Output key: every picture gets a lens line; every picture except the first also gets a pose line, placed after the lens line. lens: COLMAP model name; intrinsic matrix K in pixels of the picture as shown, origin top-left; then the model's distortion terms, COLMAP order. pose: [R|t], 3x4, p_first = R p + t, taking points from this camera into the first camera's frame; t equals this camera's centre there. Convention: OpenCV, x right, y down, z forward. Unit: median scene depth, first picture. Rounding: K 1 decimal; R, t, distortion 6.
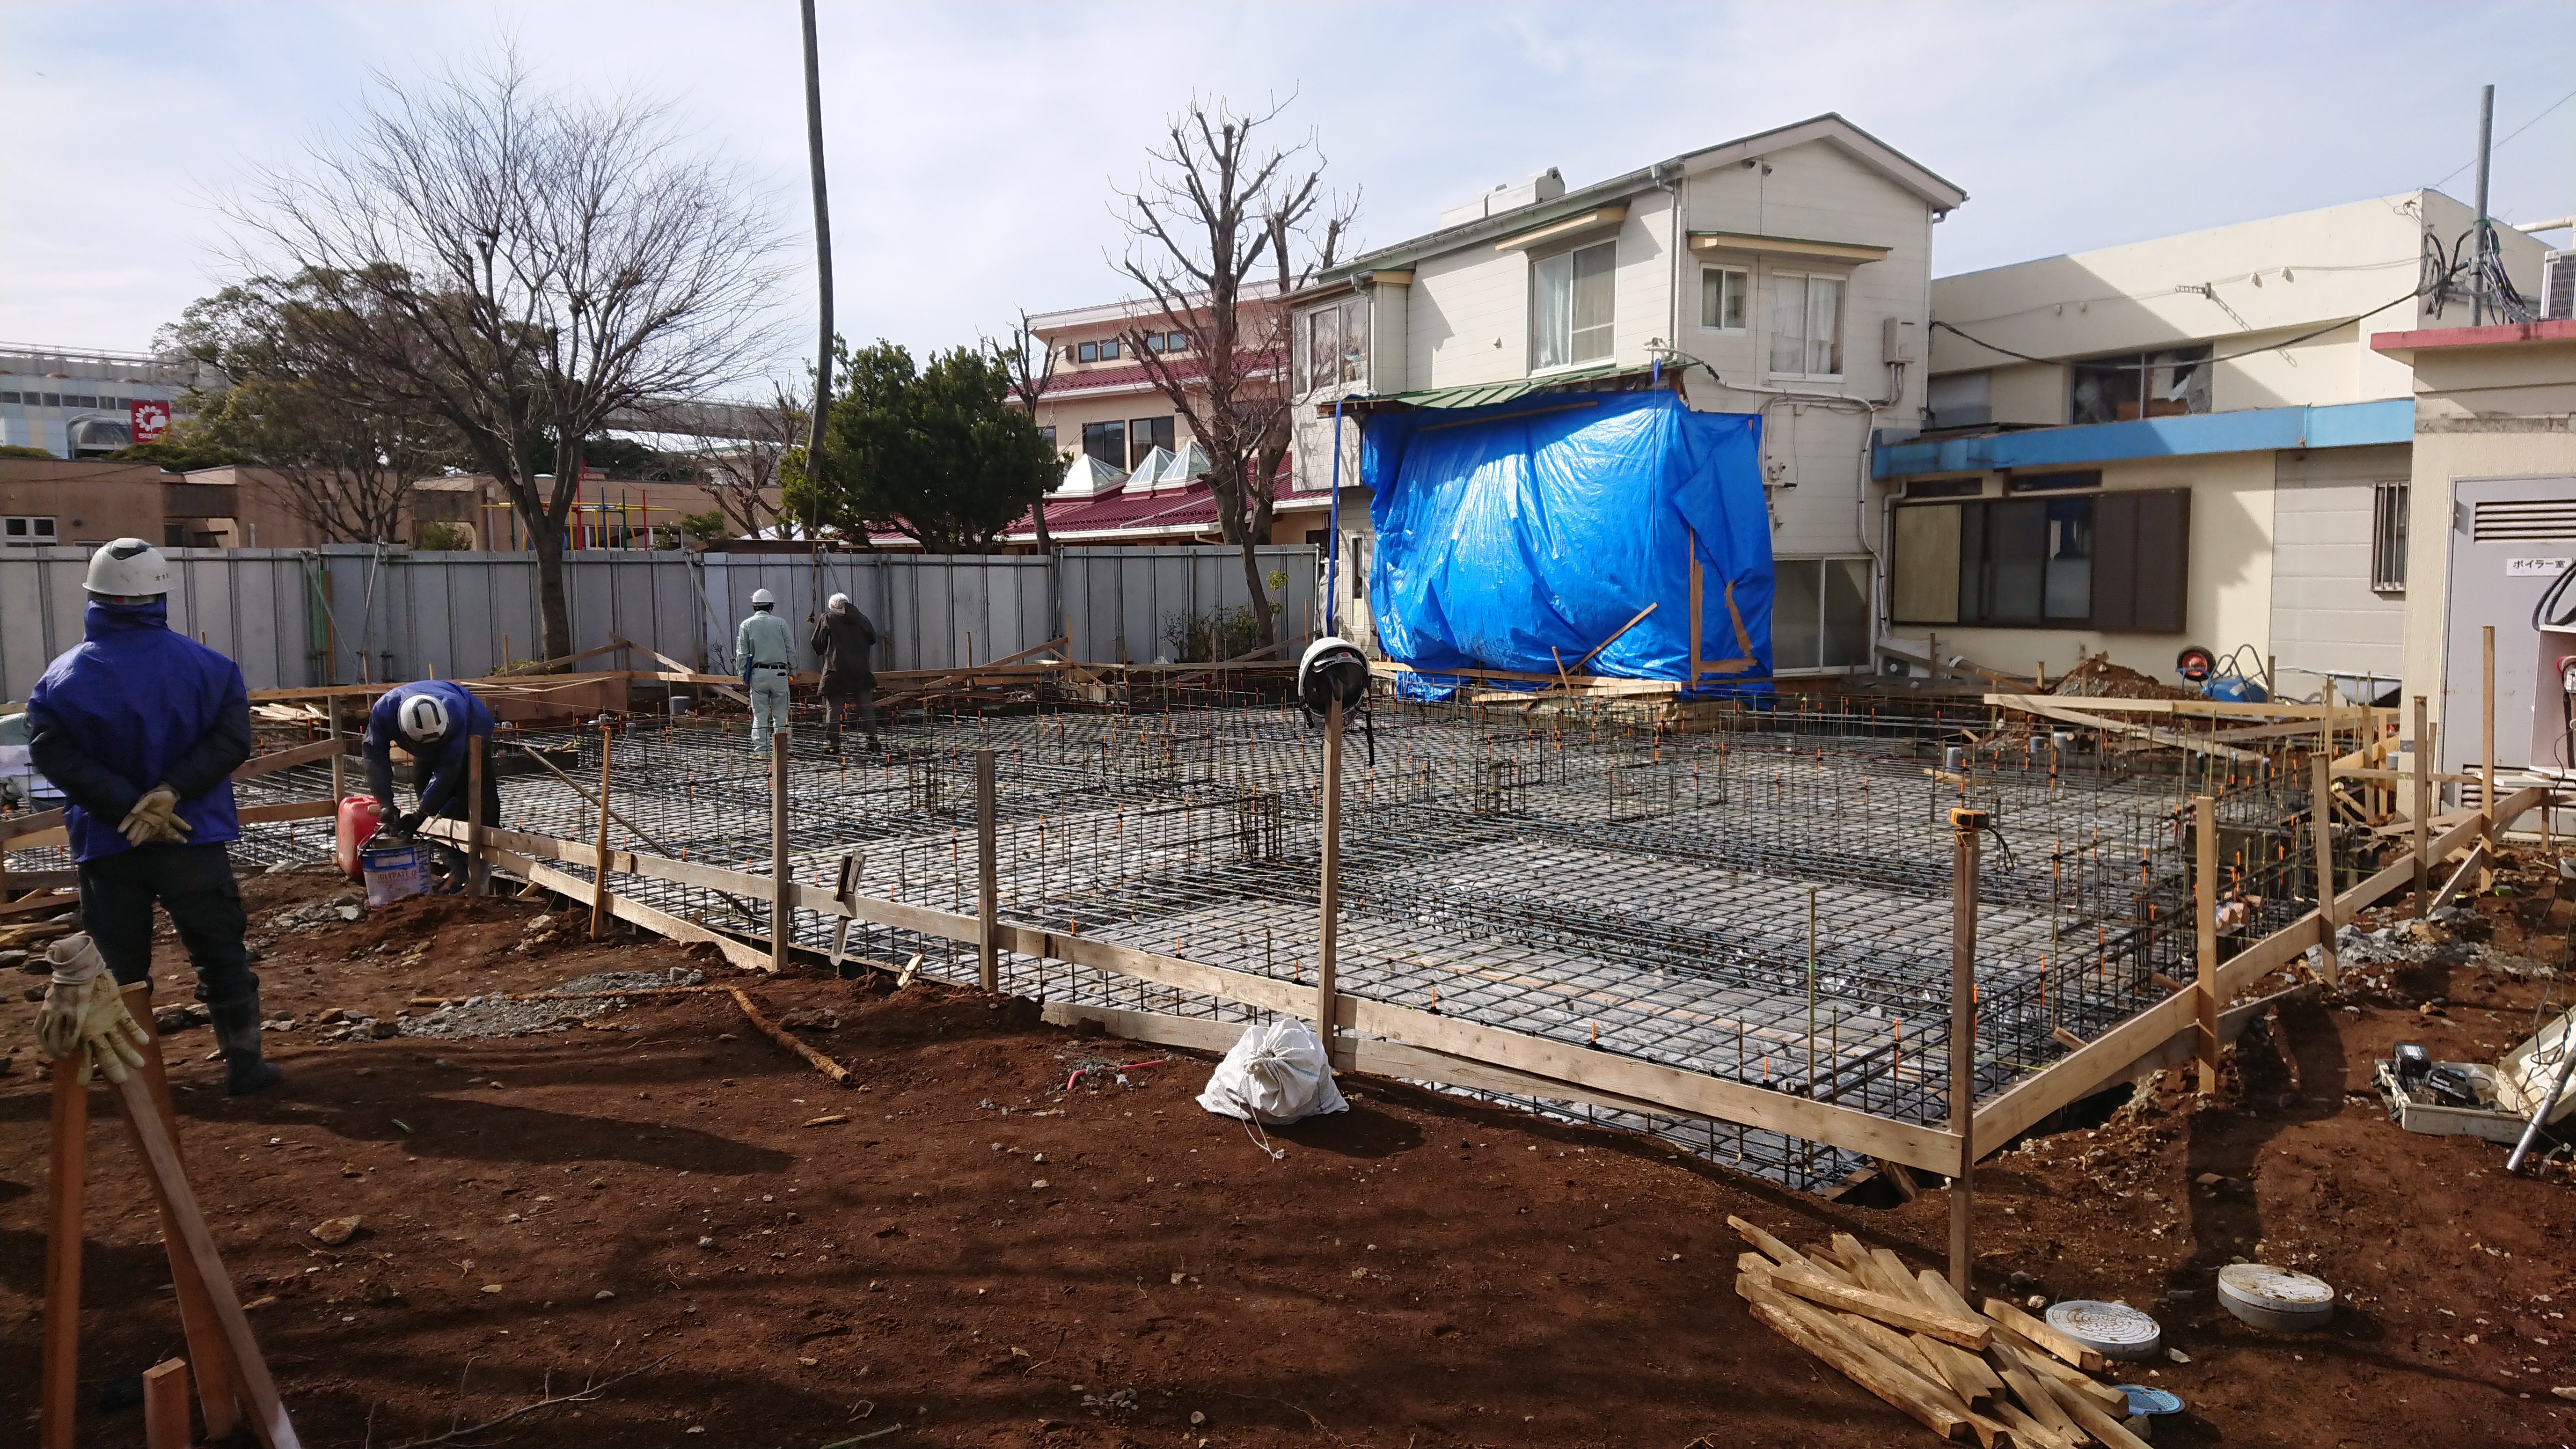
lens RADIAL K [[1723.9, 0, 1288.0], [0, 1723.9, 724.5], [0, 0, 1]] dist [0.071532, 0.000004]
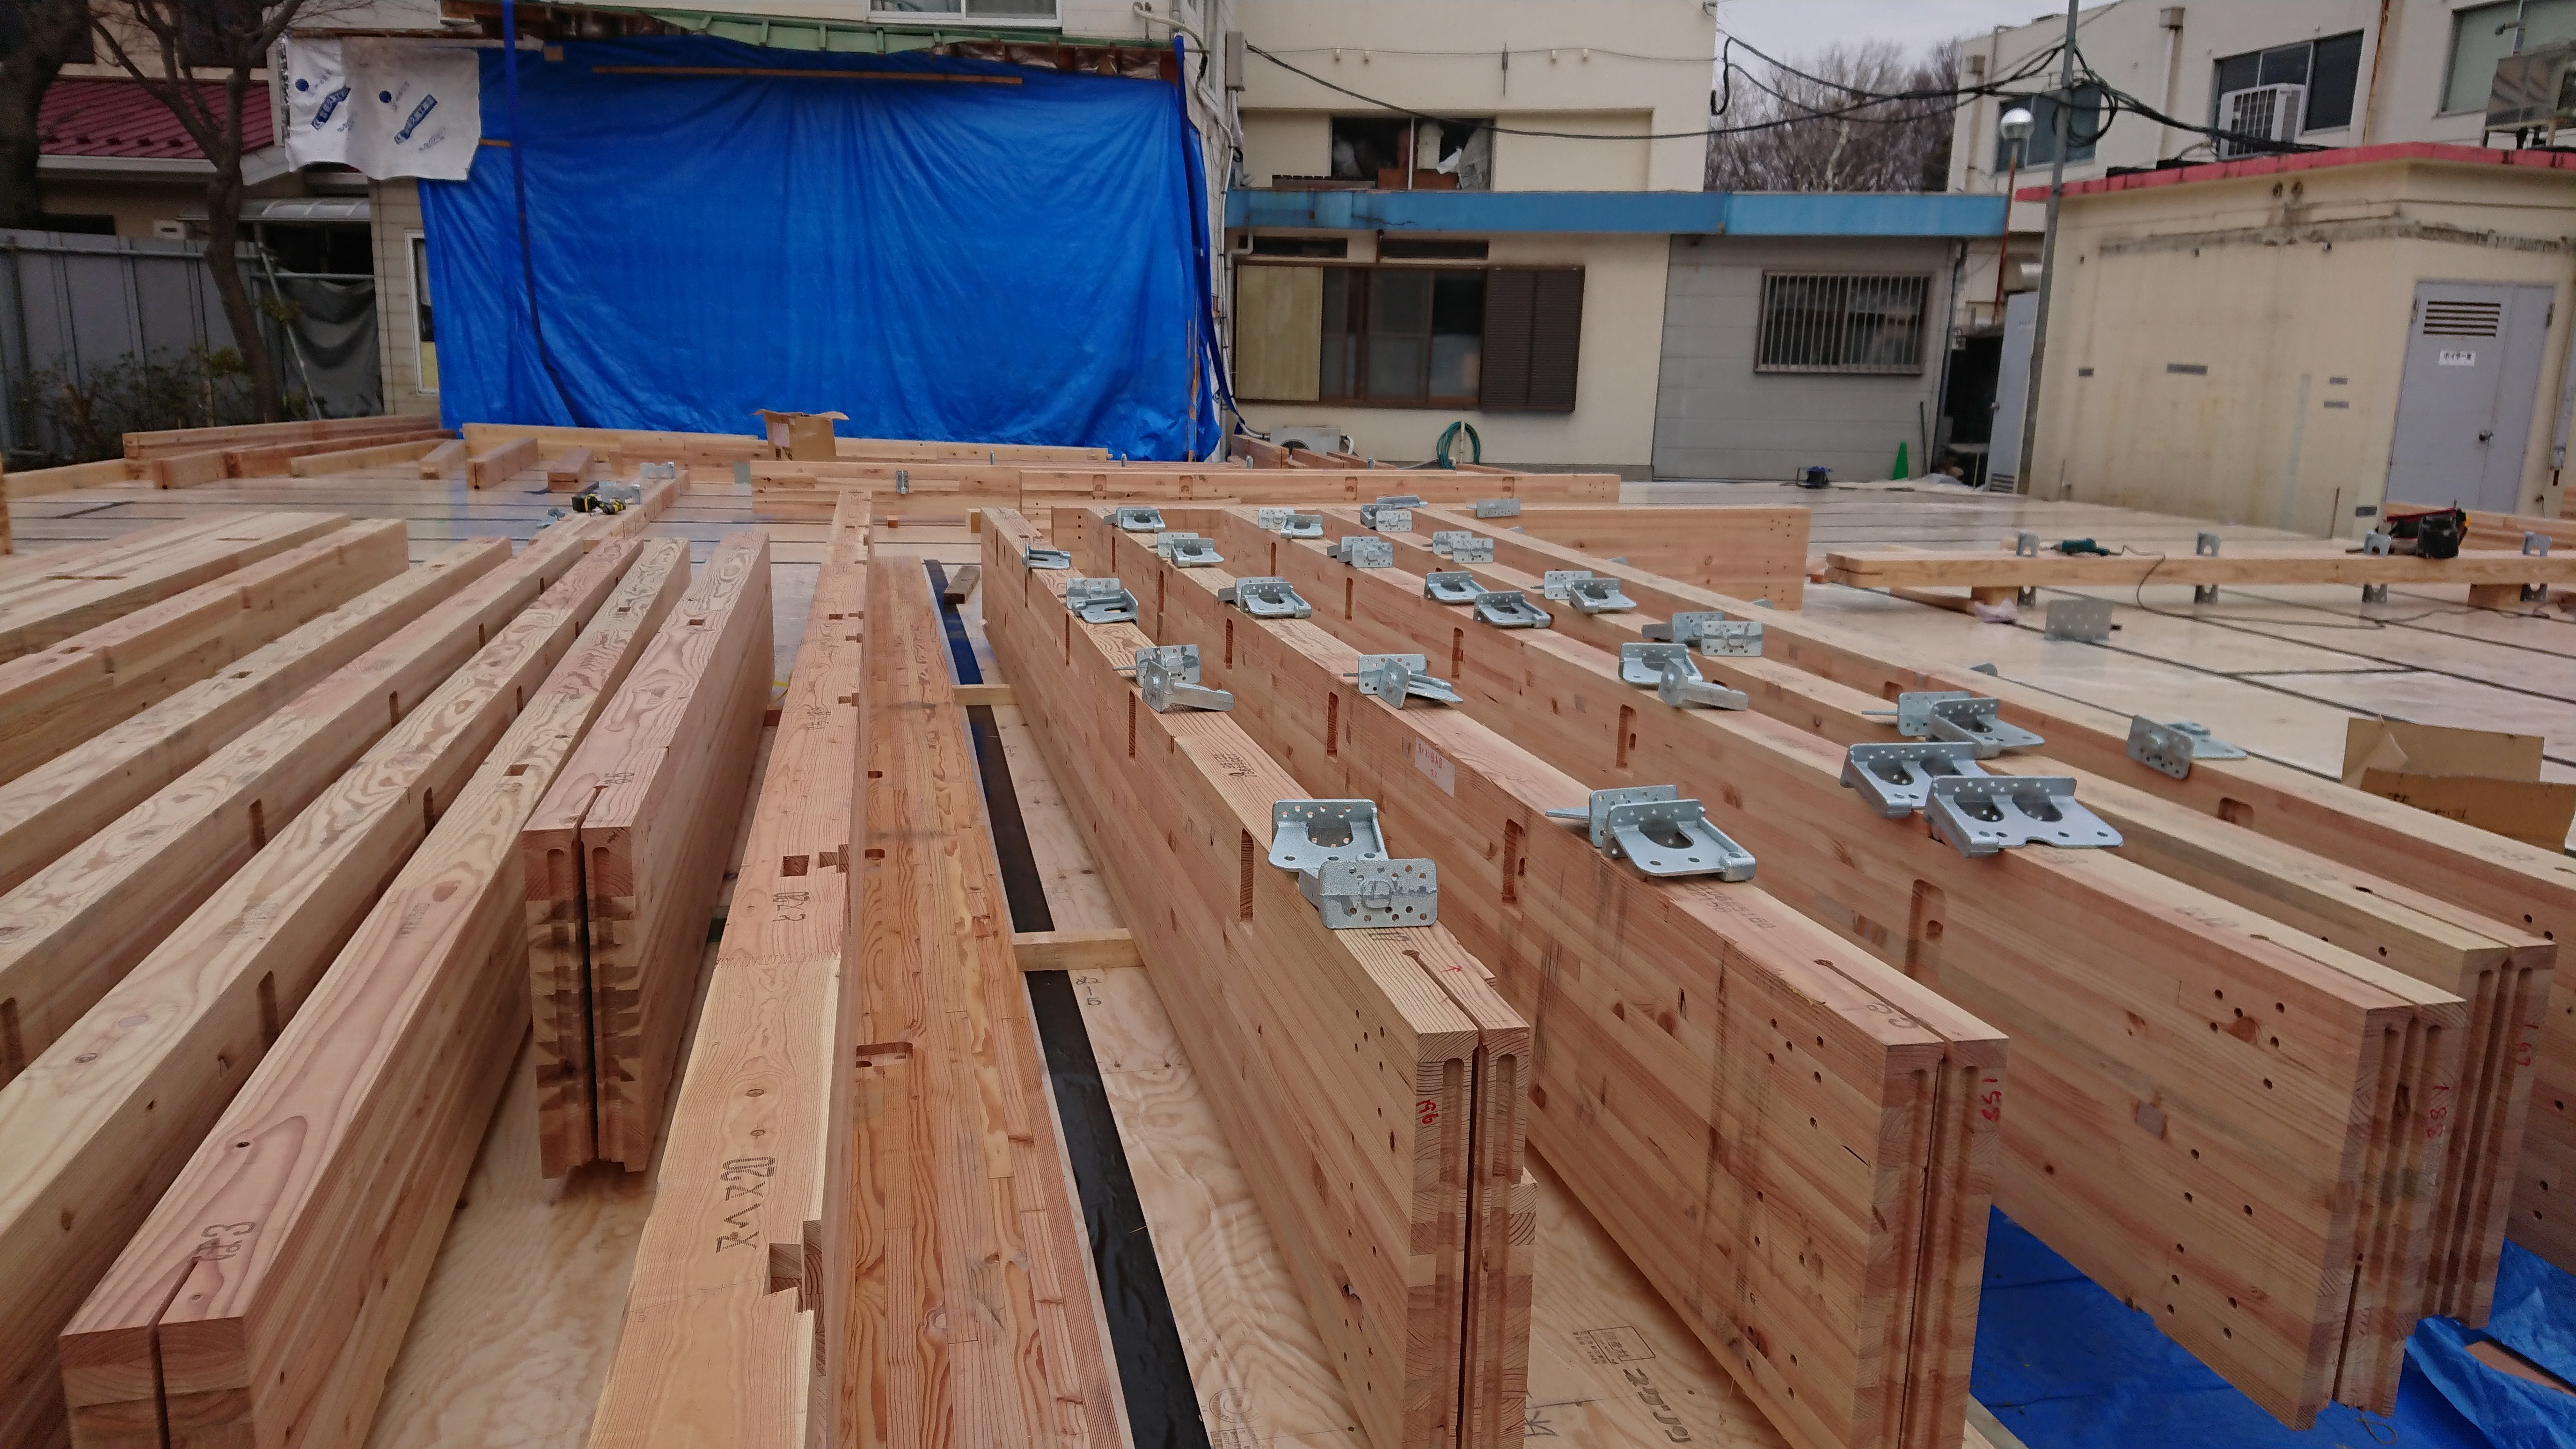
lens RADIAL K [[1723.9, 0, 1288.0], [0, 1723.9, 724.5], [0, 0, 1]] dist [0.071532, 0.000004]
pose [[0.517674, -0.161360, 0.840224, -0.419986], [0.045394, 0.985851, 0.161359, -0.039368], [-0.854373, -0.045391, 0.517674, 0.553310]]
